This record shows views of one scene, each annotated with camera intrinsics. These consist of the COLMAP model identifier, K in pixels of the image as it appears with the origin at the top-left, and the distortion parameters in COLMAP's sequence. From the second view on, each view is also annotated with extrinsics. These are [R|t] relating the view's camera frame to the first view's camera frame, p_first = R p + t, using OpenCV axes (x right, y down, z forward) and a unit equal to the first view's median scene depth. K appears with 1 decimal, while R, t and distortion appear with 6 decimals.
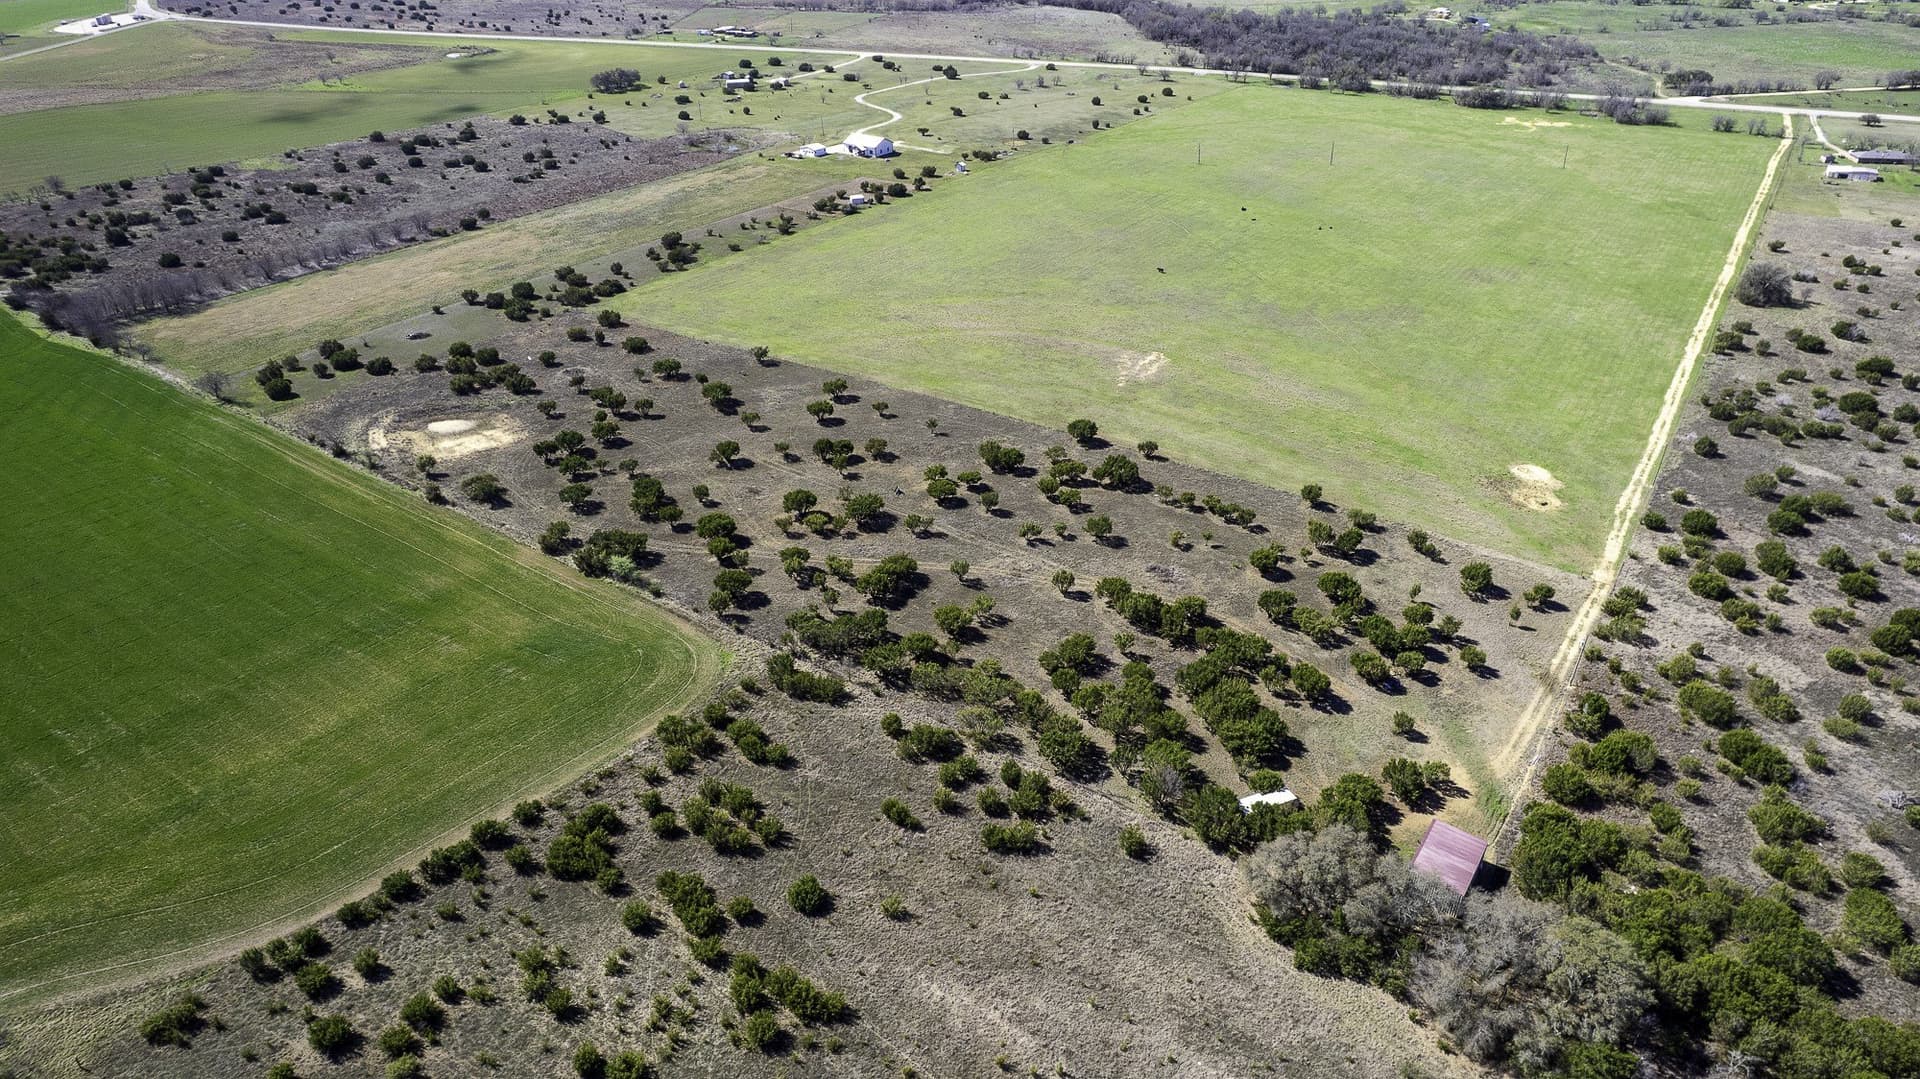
lens RADIAL K [[1237.9, 0, 964.8], [0, 1237.9, 547.0], [0, 0, 1]] dist [-0.081973, 0.074915]
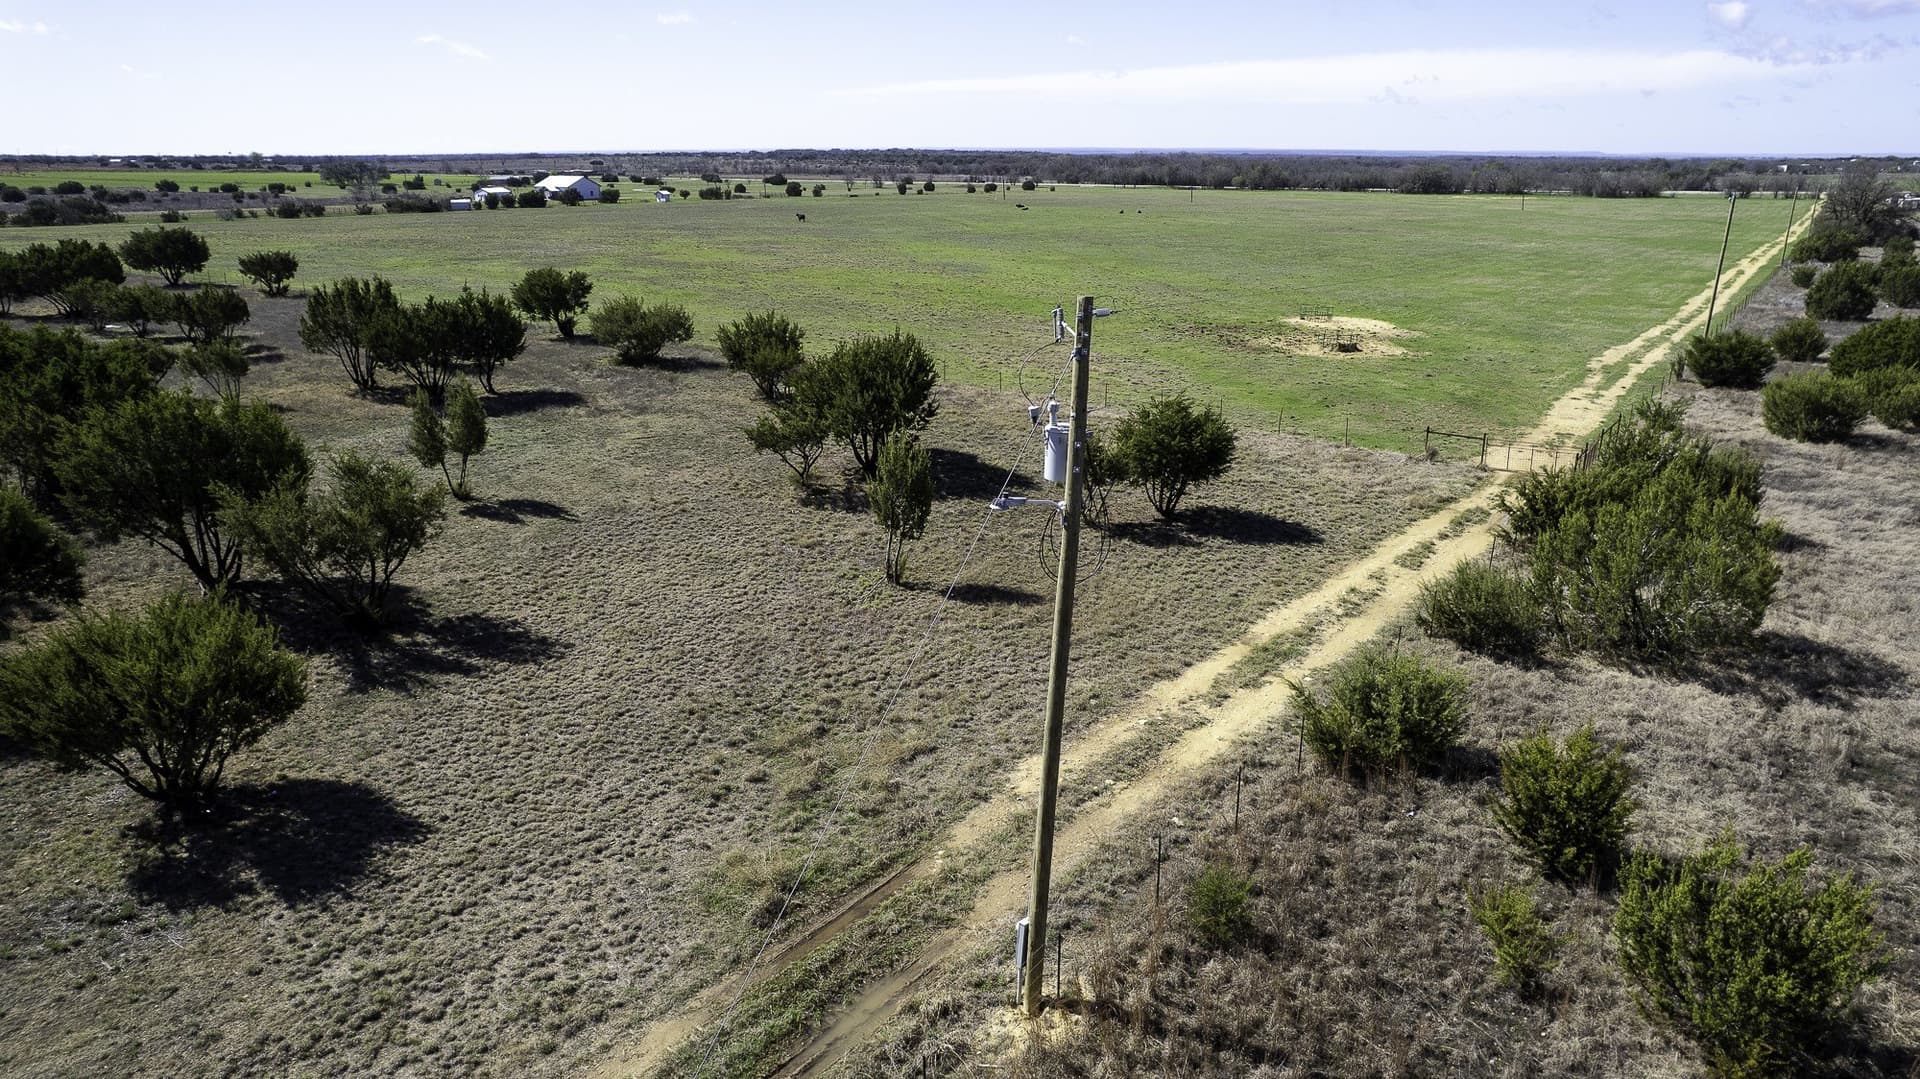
lens RADIAL K [[1237.9, 0, 964.8], [0, 1237.9, 547.0], [0, 0, 1]] dist [-0.081973, 0.074915]
pose [[0.999722, 0.008479, -0.021996, 0.375106], [-0.012947, 0.977243, -0.211727, 0.076204], [0.019701, 0.211953, 0.977081, 0.689731]]
